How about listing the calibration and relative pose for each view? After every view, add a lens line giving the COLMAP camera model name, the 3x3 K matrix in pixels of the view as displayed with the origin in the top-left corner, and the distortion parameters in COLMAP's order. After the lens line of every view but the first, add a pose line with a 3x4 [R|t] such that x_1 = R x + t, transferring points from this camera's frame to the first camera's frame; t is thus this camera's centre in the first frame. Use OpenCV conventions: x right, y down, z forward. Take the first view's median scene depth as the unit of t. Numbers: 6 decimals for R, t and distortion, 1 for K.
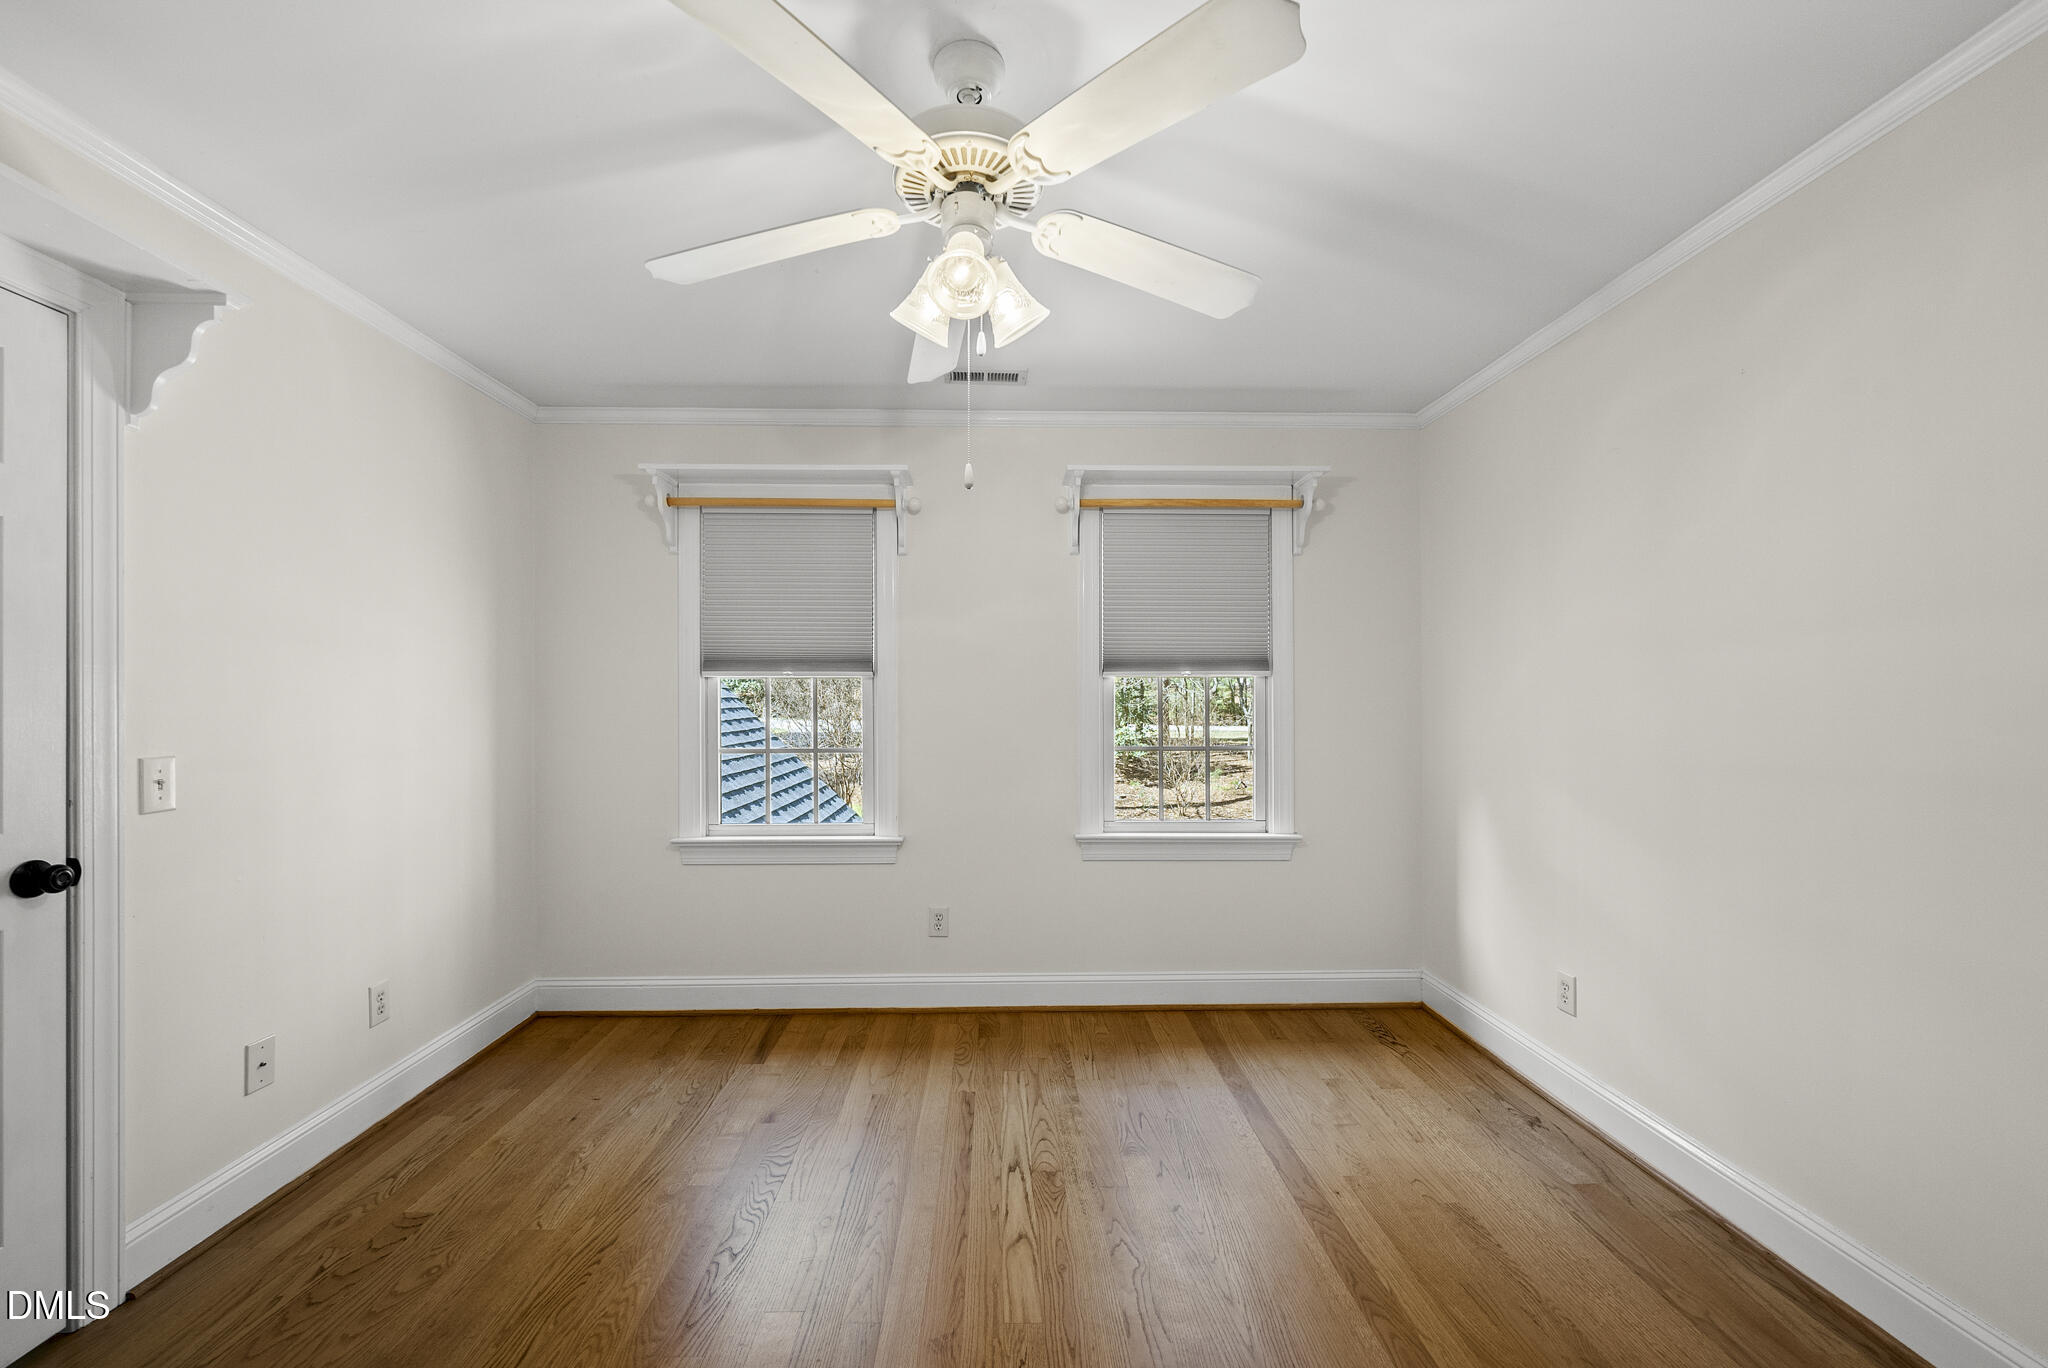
lens RADIAL K [[820.8, 0, 1020.8], [0, 820.8, 706.9], [0, 0, 1]] dist [-0.001866, 0.000007]
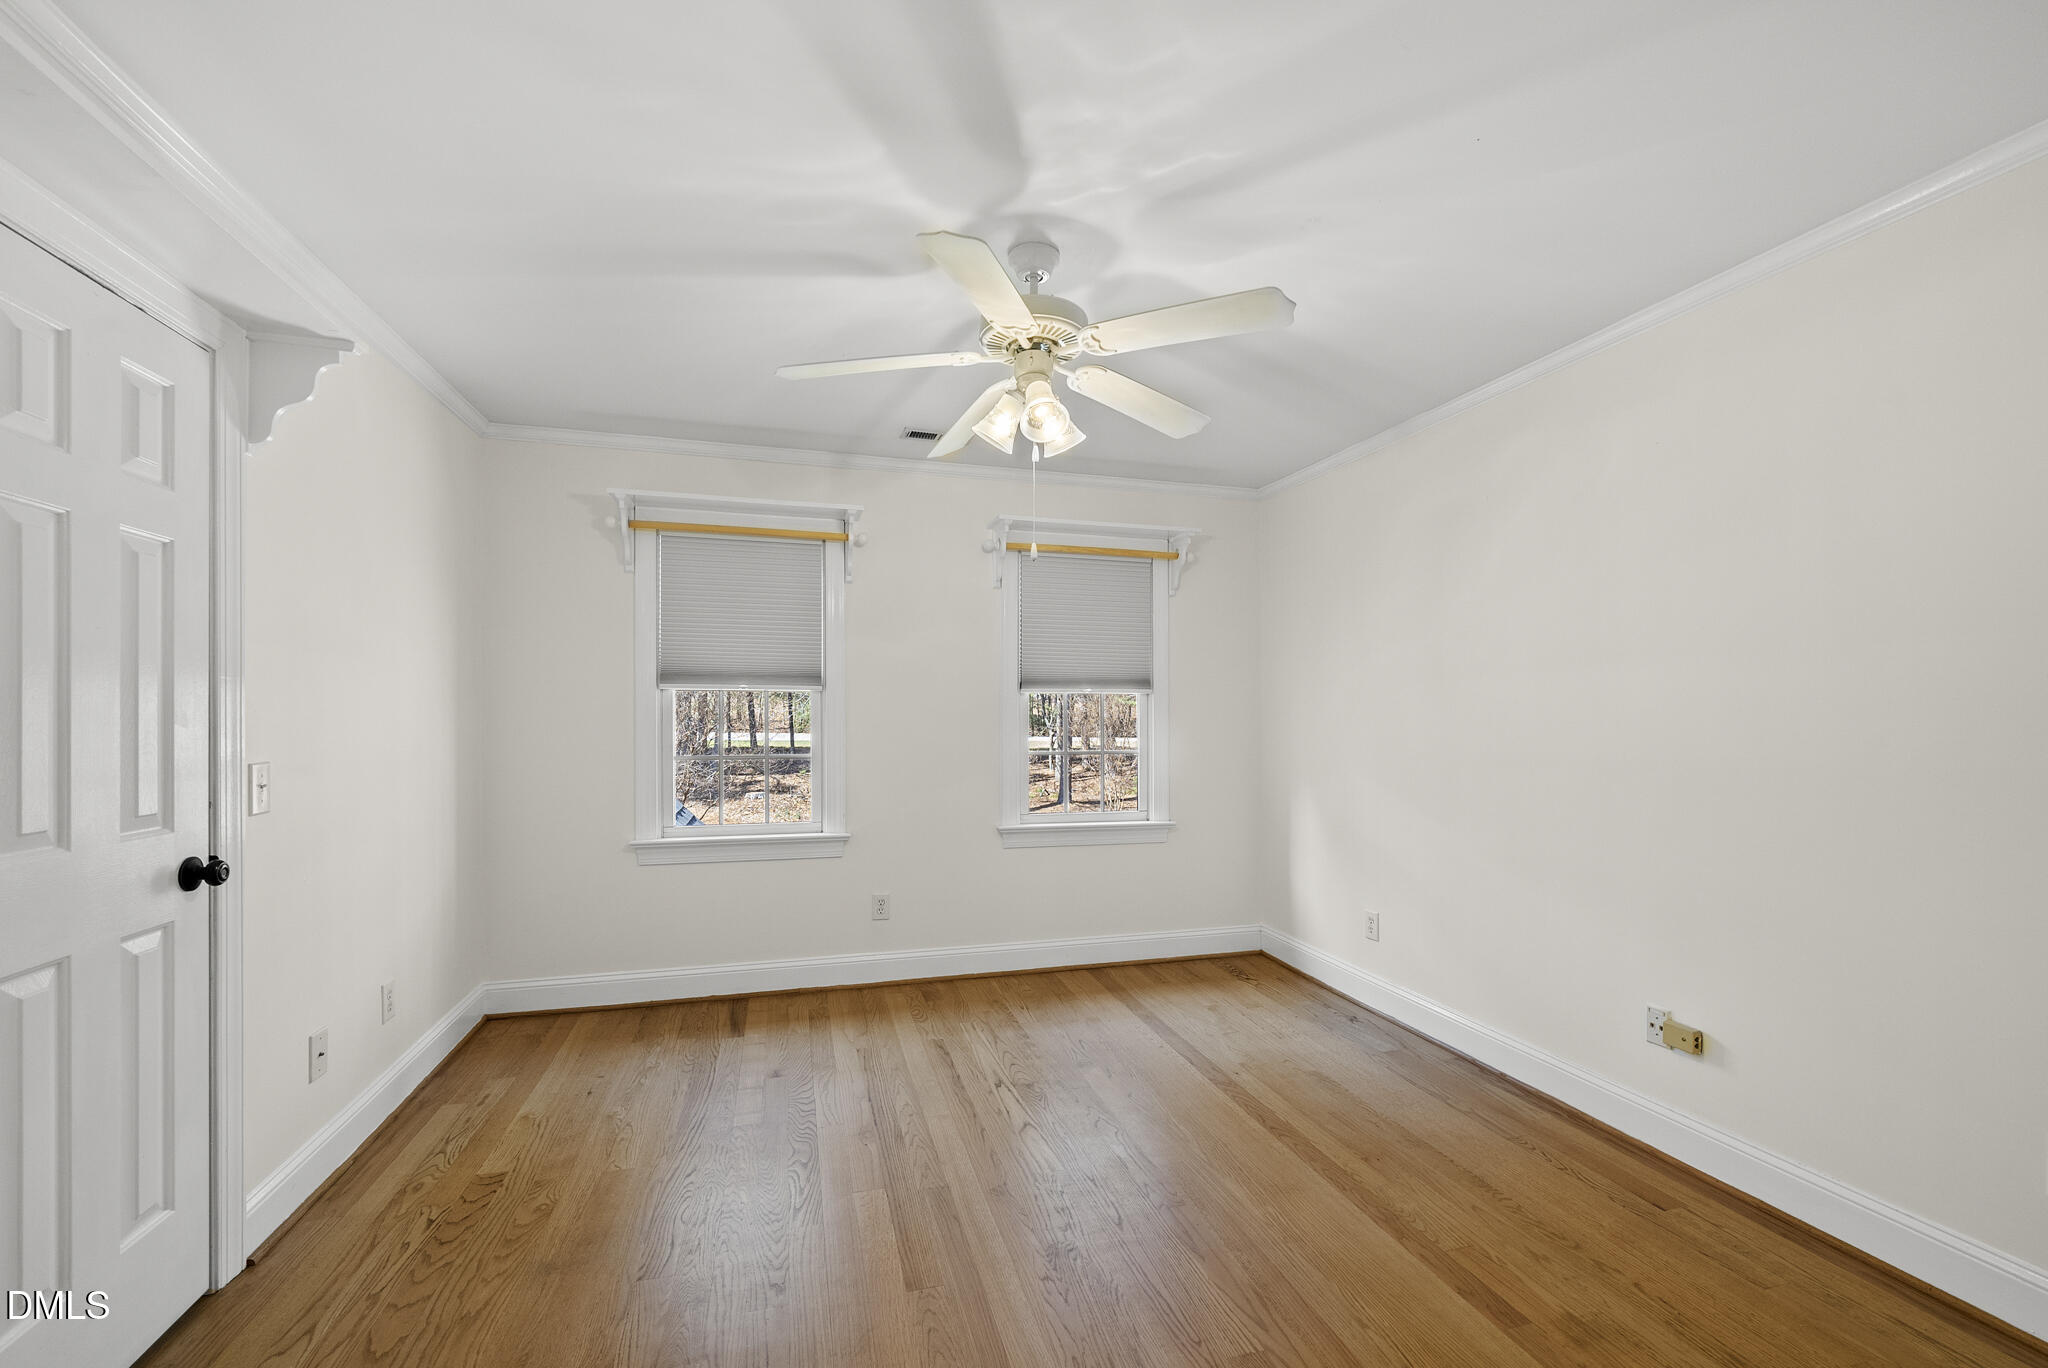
lens RADIAL K [[827.1, 0, 1023.4], [0, 827.1, 716.9], [0, 0, 1]] dist [0.000186, -0.000223]
pose [[0.968747, 0.003246, 0.248028, -0.217484], [-0.003027, 0.999995, -0.001263, -0.000005], [-0.248031, 0.000473, 0.968752, -0.179030]]
